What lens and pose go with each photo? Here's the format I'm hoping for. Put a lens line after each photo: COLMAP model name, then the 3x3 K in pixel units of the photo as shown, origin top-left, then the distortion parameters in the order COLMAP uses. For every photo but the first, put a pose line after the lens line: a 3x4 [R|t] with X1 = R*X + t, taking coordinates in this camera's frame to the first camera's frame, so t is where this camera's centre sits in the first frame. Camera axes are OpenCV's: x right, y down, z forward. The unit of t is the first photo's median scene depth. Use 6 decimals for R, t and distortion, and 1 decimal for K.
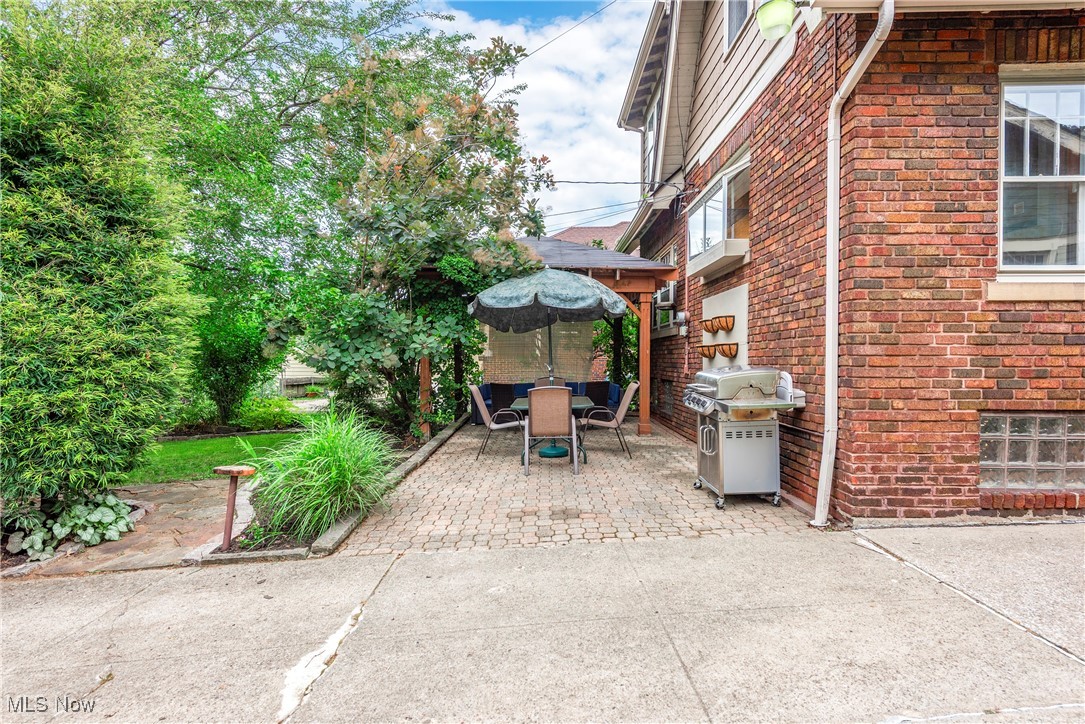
lens RADIAL K [[596.1, 0, 542.5], [0, 596.1, 362.0], [0, 0, 1]] dist [0.018116, -0.000511]
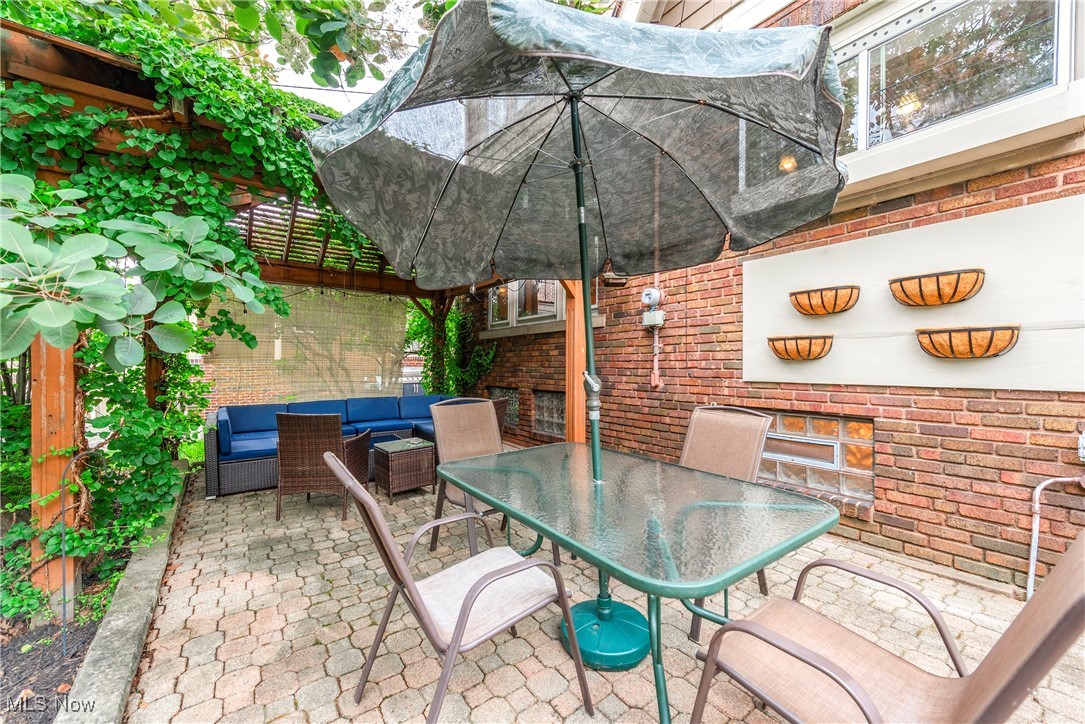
lens RADIAL K [[430.1, 0, 540.5], [0, 430.1, 366.0], [0, 0, 1]] dist [0.008074, -0.000213]
pose [[0.806325, -0.000588, 0.591472, -0.128579], [0.000339, 1.000000, 0.000532, -0.000520], [-0.591473, -0.000229, 0.806325, 0.676433]]
